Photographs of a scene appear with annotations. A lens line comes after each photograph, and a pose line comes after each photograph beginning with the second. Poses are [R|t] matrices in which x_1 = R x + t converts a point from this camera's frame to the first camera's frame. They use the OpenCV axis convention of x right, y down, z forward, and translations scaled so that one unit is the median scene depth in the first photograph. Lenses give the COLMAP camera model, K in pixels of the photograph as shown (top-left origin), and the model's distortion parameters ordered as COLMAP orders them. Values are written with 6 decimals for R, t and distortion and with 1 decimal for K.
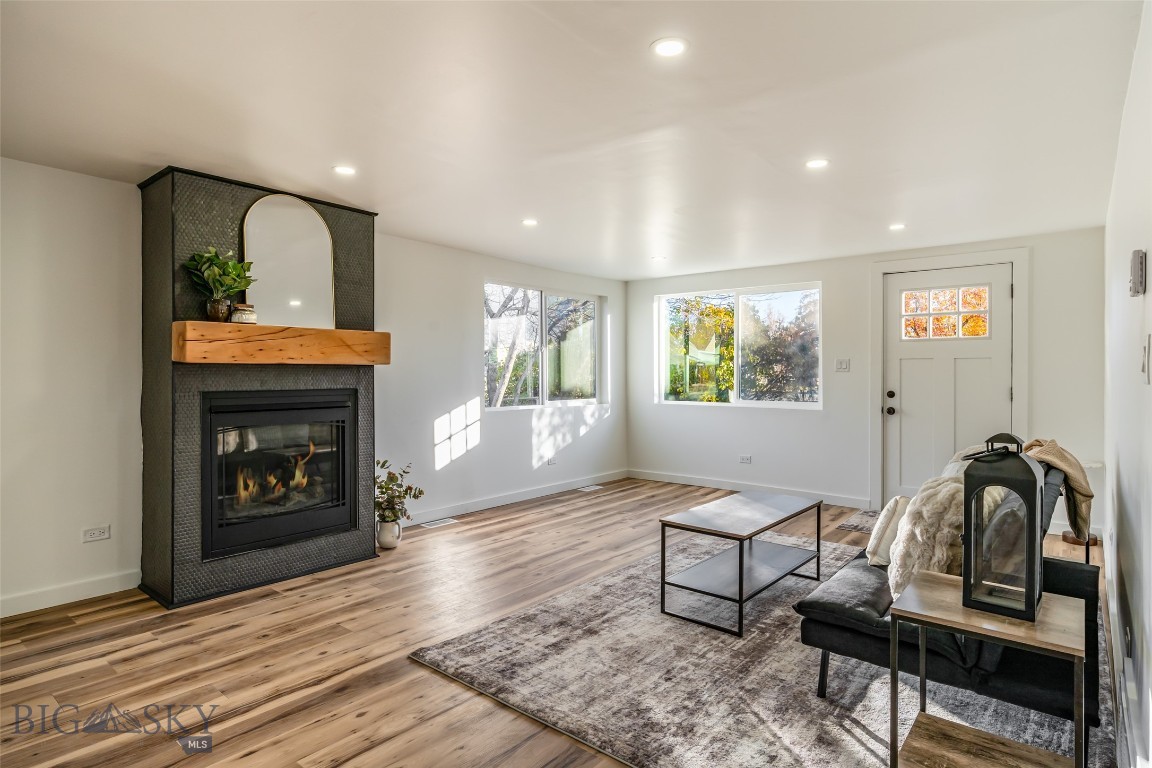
lens RADIAL K [[619.0, 0, 577.1], [0, 619.0, 383.3], [0, 0, 1]] dist [0.001143, -0.000613]
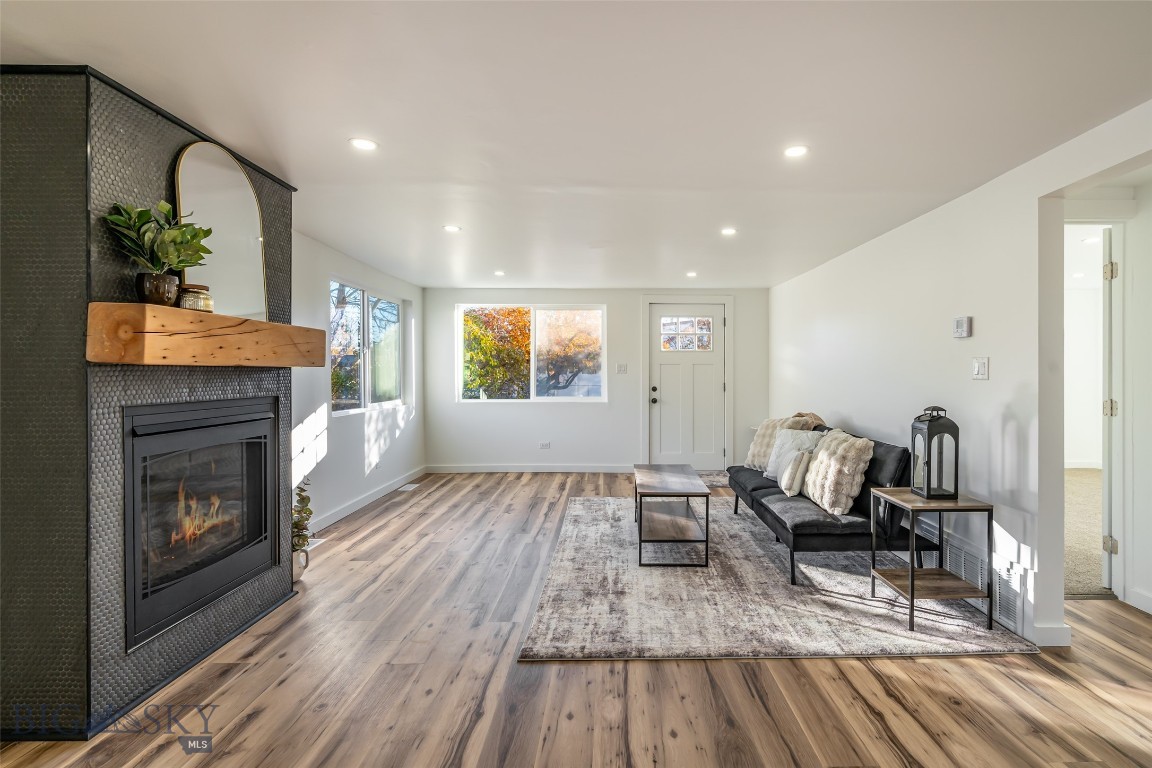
lens RADIAL K [[535.9, 0, 625.5], [0, 535.9, 379.5], [0, 0, 1]] dist [-0.004656, 0.003031]
pose [[0.757148, -0.010811, 0.653154, -0.560908], [0.013927, 0.999903, 0.000406, -0.008320], [-0.653095, 0.008789, 0.757225, 0.183434]]
